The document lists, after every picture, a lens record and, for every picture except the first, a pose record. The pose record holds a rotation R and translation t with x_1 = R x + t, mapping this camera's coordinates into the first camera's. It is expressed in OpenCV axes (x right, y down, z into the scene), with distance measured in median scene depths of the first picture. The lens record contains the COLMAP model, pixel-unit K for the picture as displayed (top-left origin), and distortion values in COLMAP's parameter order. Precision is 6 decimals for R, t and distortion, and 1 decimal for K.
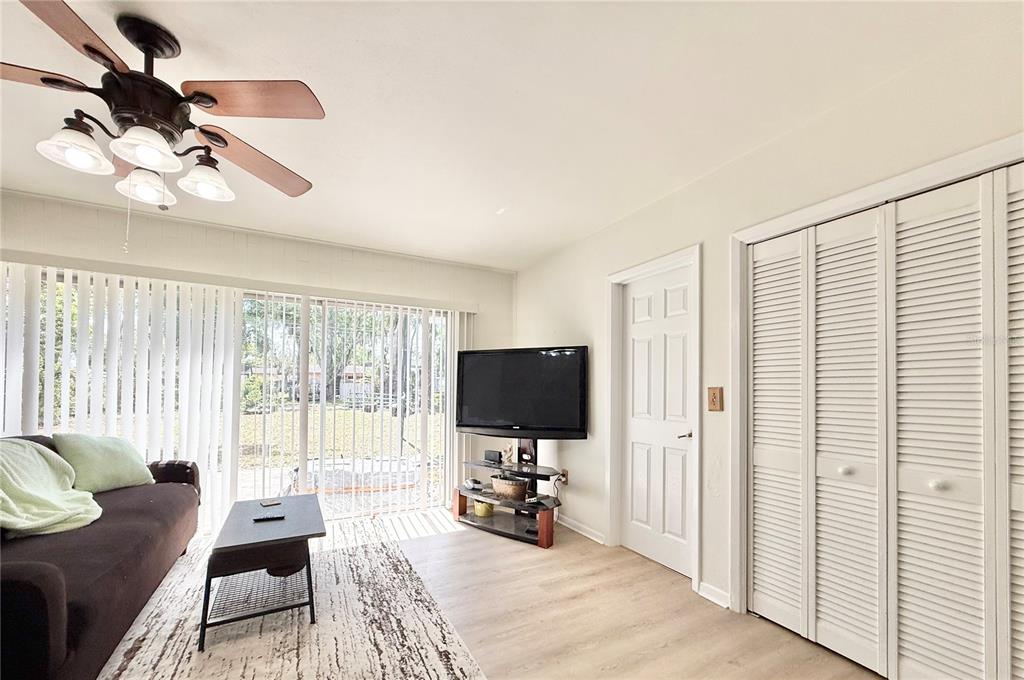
lens RADIAL K [[409.3, 0, 514.9], [0, 409.3, 353.7], [0, 0, 1]] dist [0.001914, 0.001181]
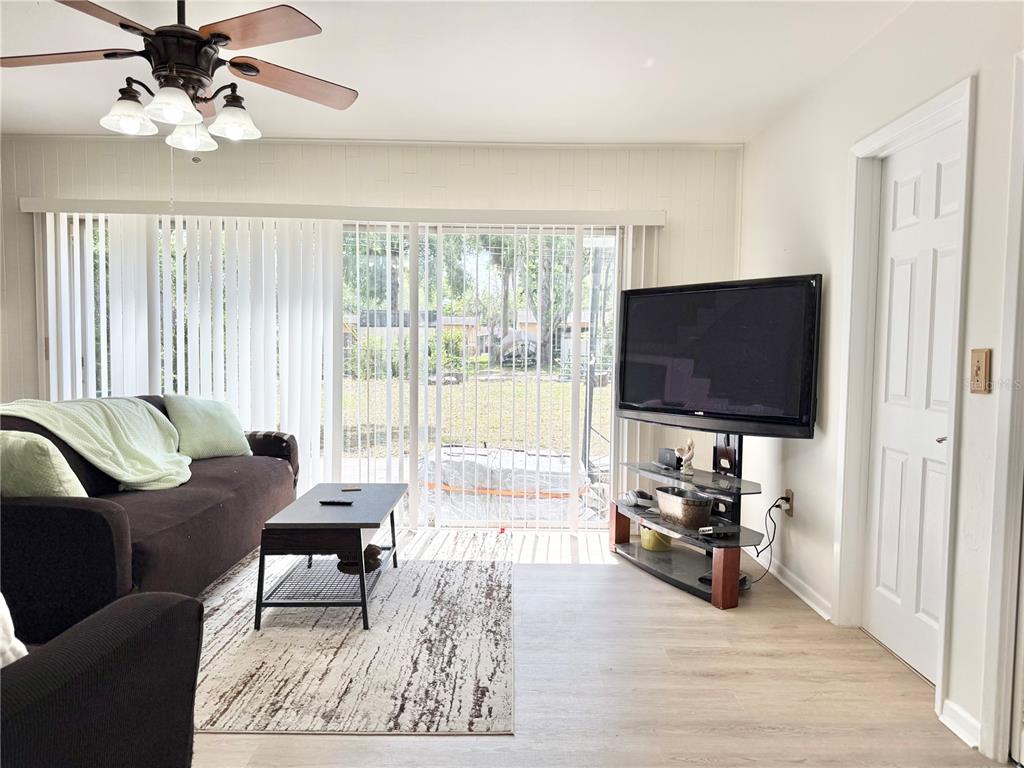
lens RADIAL K [[723.5, 0, 511.6], [0, 723.5, 314.5], [0, 0, 1]] dist [0.059517, -0.053601]
pose [[0.884943, -0.018173, -0.465344, 0.367551], [0.036064, 0.998912, 0.029574, -0.012429], [0.464300, -0.042954, 0.884636, -0.118115]]
